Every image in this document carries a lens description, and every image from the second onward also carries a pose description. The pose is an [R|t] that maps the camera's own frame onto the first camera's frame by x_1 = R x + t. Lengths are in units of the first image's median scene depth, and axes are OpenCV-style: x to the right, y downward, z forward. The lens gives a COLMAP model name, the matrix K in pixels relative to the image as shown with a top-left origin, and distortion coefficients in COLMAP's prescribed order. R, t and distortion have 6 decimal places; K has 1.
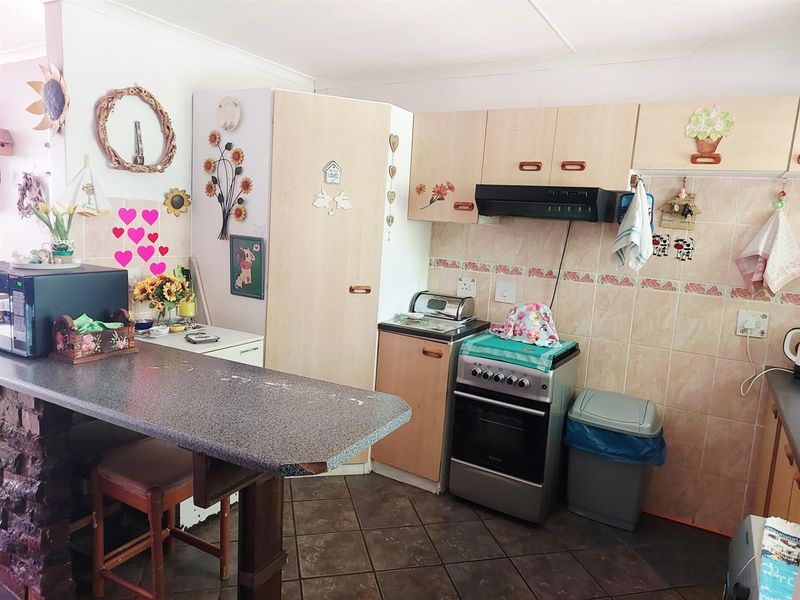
lens RADIAL K [[532.6, 0, 400.4], [0, 532.6, 297.3], [0, 0, 1]] dist [0.031876, -0.032785]
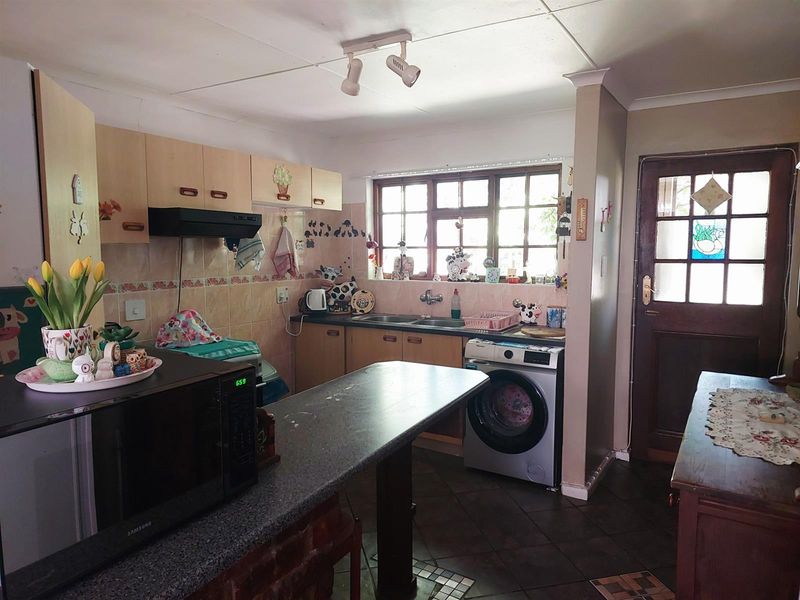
lens RADIAL K [[532.6, 0, 401.0], [0, 532.6, 302.7], [0, 0, 1]] dist [0.031876, -0.032785]
pose [[0.013198, -0.168150, 0.985673, -0.895668], [0.137809, 0.976658, 0.164767, -0.135295], [-0.990371, 0.133660, 0.036063, 0.524904]]
